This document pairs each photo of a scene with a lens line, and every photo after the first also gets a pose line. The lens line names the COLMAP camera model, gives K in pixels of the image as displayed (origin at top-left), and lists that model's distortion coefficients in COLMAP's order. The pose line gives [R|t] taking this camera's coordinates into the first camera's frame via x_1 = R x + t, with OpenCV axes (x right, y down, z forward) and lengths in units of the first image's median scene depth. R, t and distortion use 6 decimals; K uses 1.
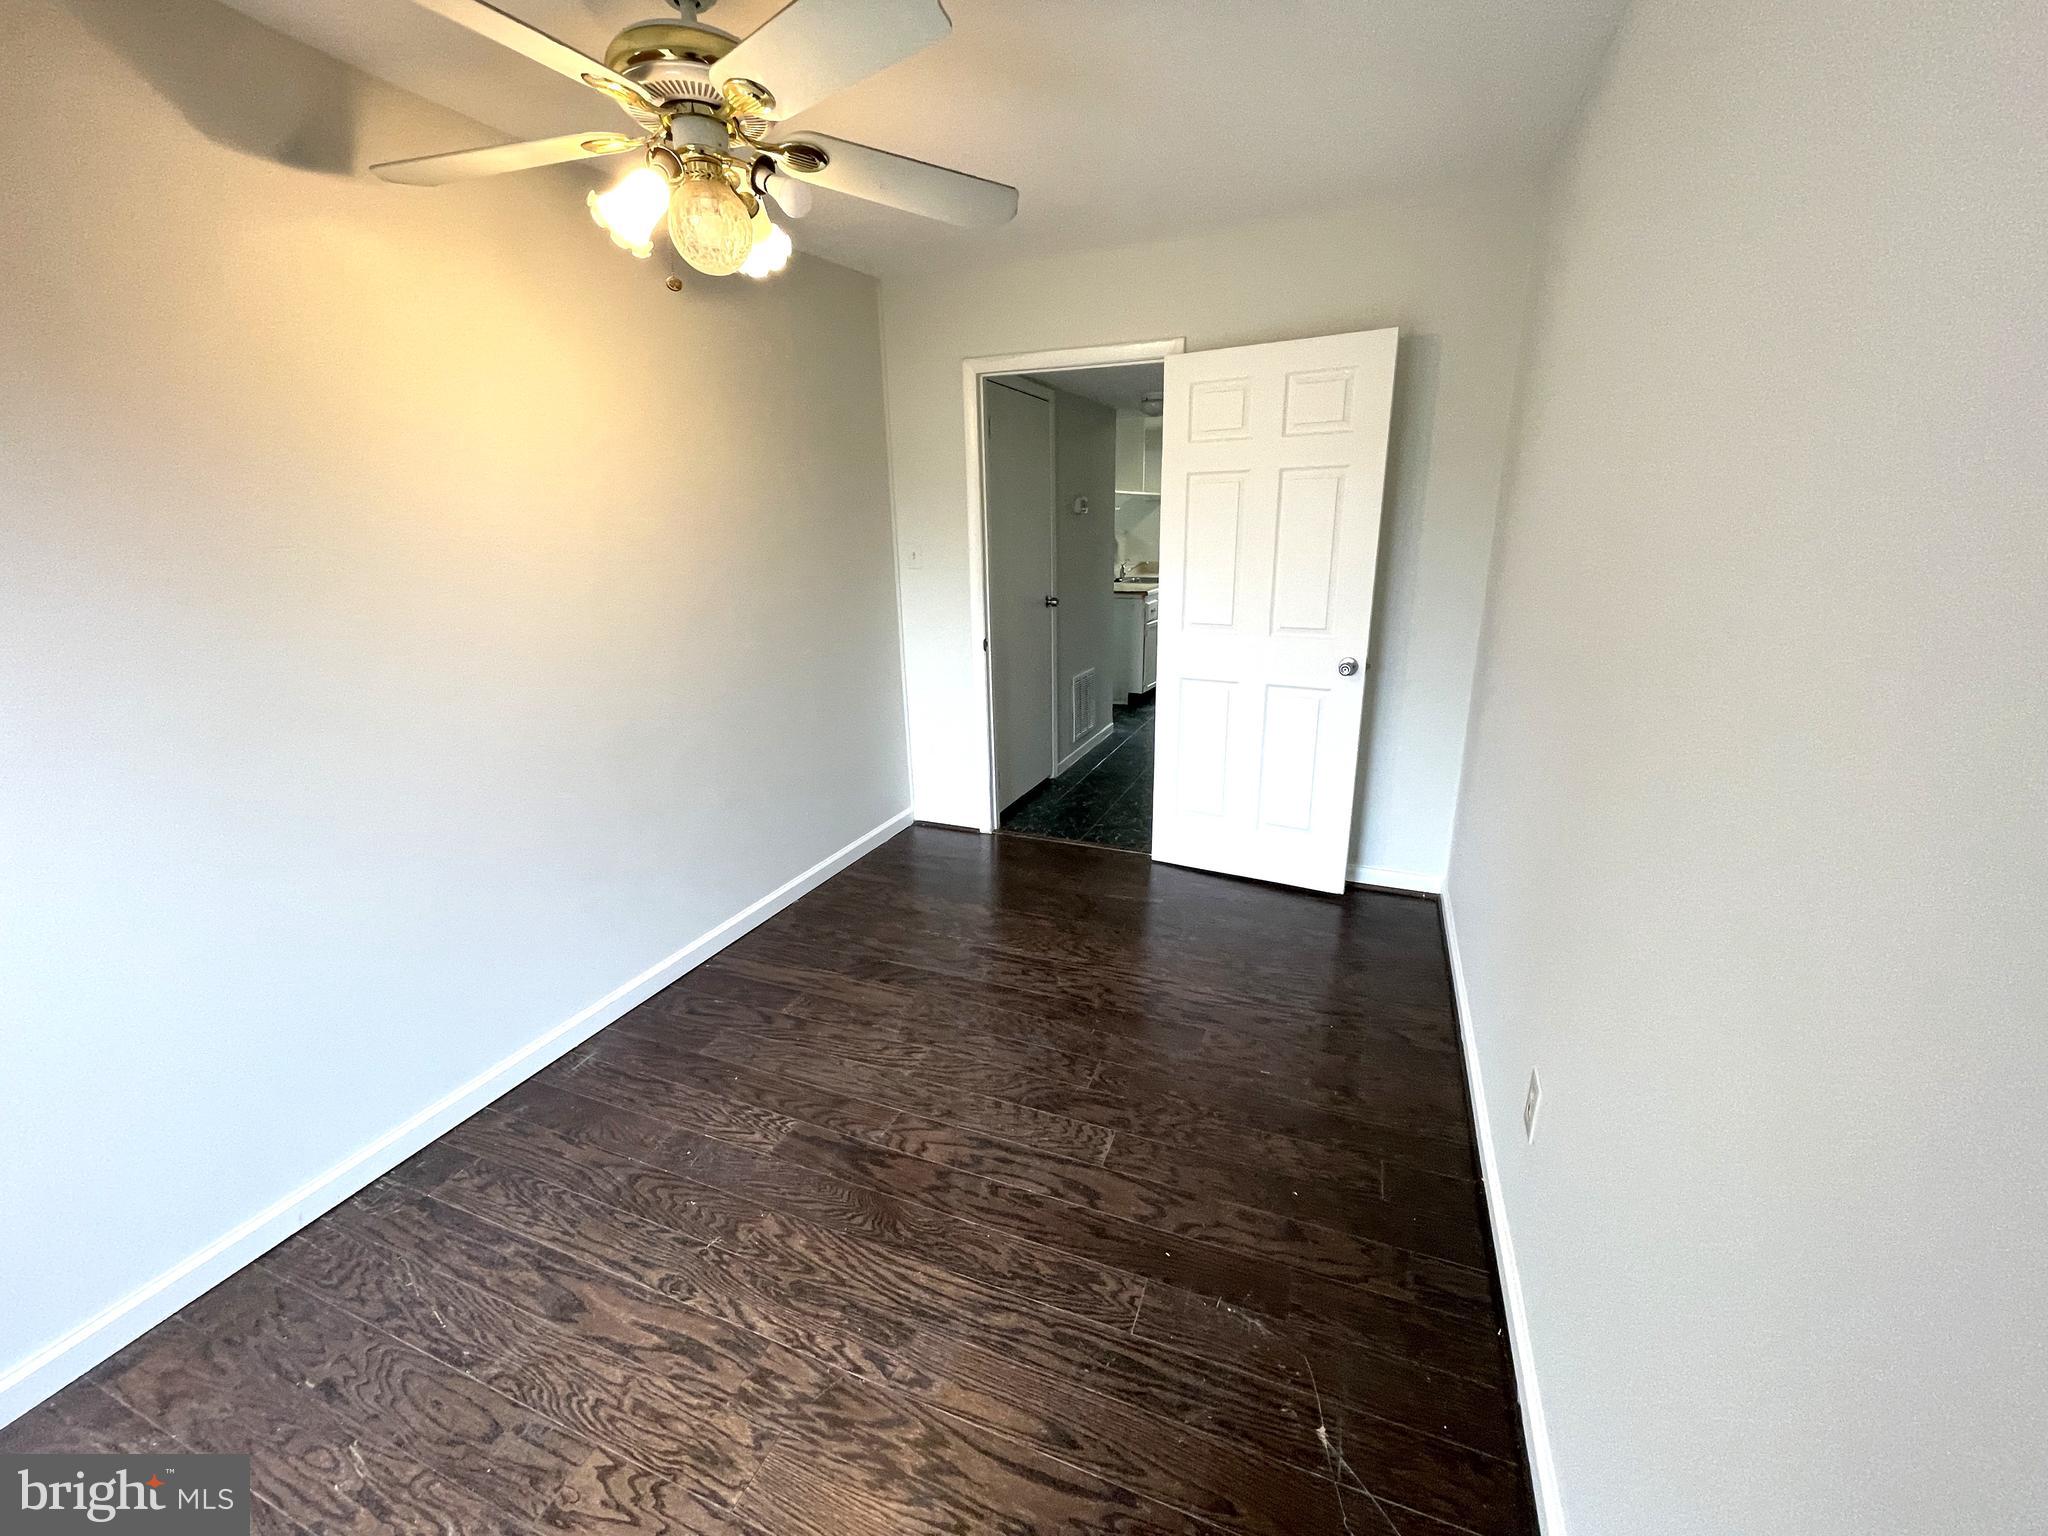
lens RADIAL K [[821.8, 0, 1031.5], [0, 821.8, 767.9], [0, 0, 1]] dist [-0.001717, -0.000299]
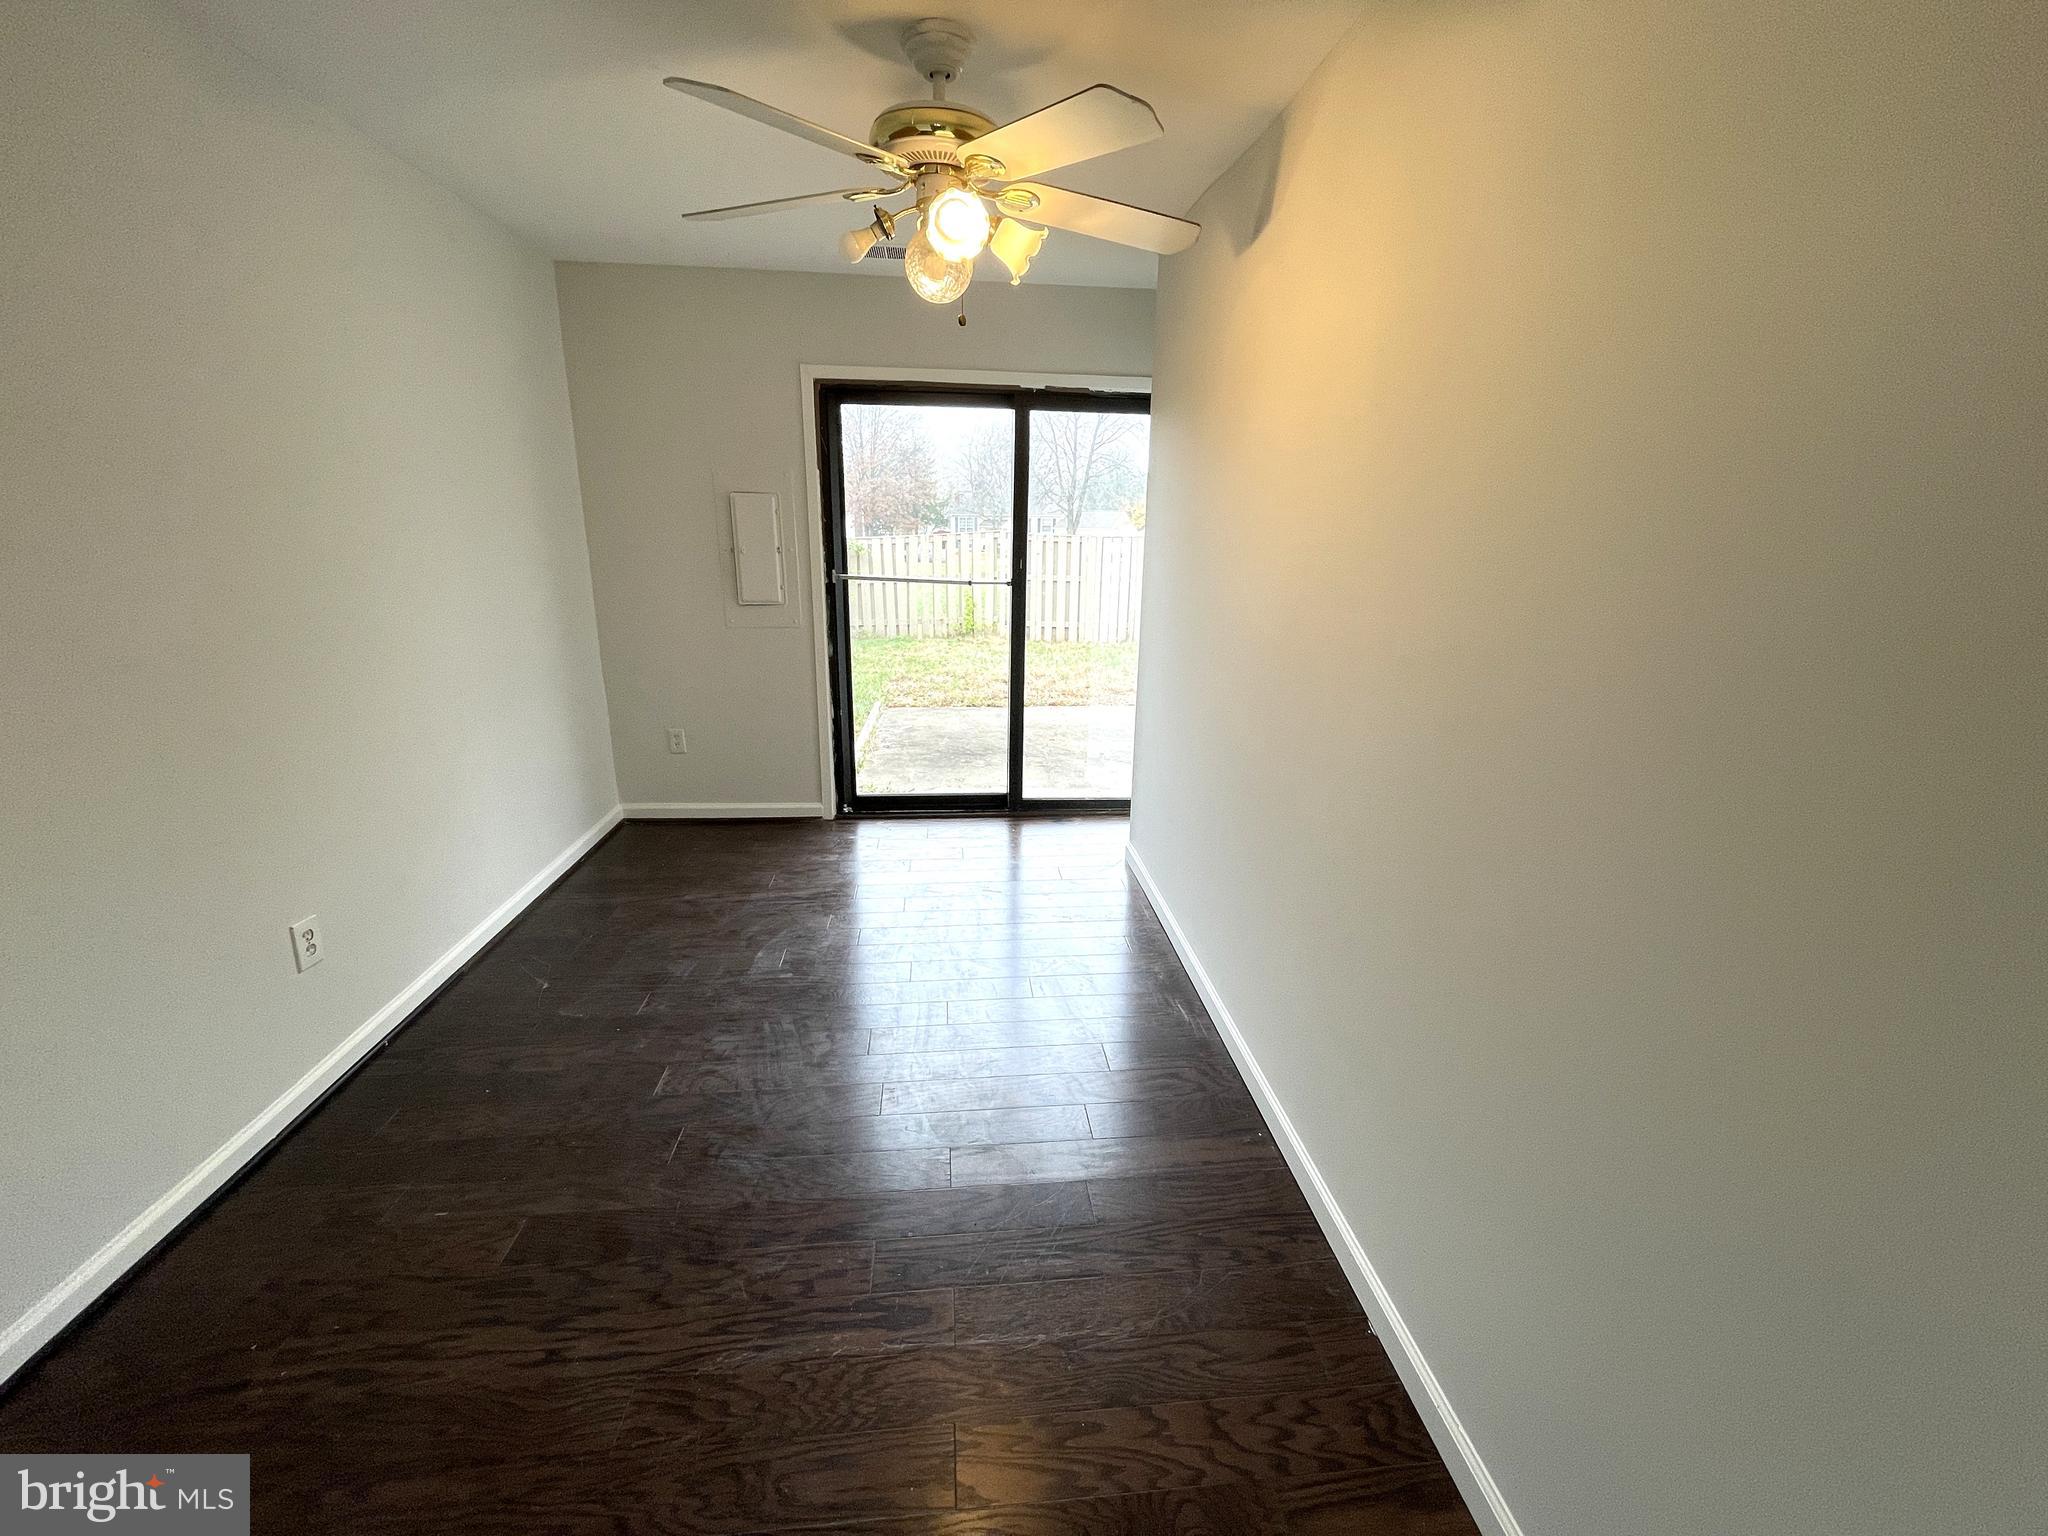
lens RADIAL K [[821.8, 0, 1031.4], [0, 821.8, 764.4], [0, 0, 1]] dist [-0.001717, -0.000299]
pose [[-0.889600, 0.123274, -0.439790, 0.069560], [-0.135137, 0.848737, 0.511257, -0.438771], [0.436291, 0.514246, -0.738378, 1.494914]]
